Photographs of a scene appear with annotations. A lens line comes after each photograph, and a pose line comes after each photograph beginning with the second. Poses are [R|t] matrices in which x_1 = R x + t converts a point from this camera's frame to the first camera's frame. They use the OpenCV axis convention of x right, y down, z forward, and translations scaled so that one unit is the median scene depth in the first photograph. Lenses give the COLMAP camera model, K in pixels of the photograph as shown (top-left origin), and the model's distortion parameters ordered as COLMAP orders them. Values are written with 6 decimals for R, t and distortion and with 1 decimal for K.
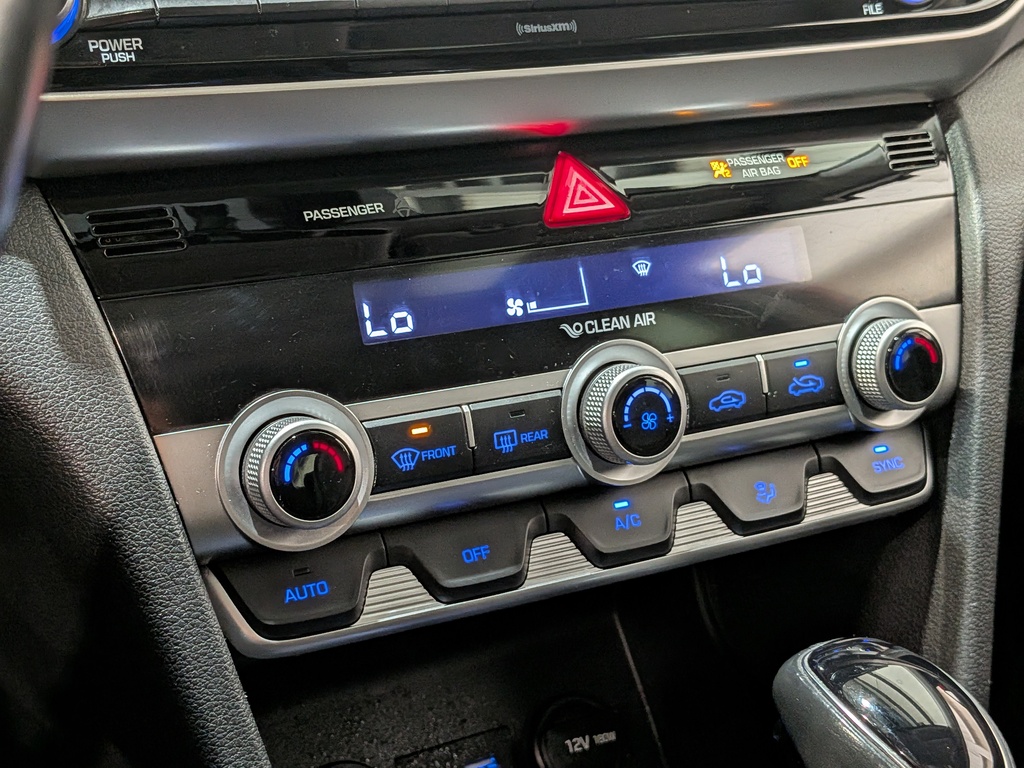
lens RADIAL K [[1518.2, 0, 475.7], [0, 1518.2, 405.6], [0, 0, 1]] dist [0.080068, -0.141566]
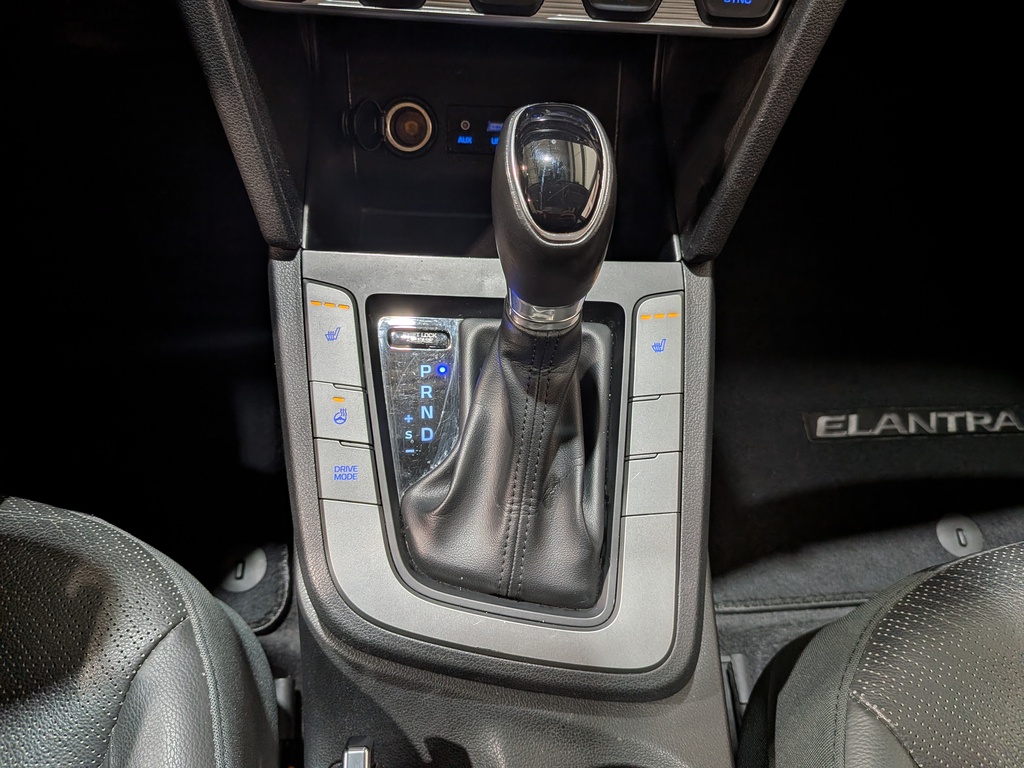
lens RADIAL K [[749.9, 0, 506.9], [0, 749.9, 372.3], [0, 0, 1]] dist [0.010199, -0.001743]
pose [[0.874807, 0.410452, -0.257375, 0.449083], [-0.201645, 0.791526, 0.576911, -0.046773], [0.440513, -0.452787, 0.775198, 0.279020]]
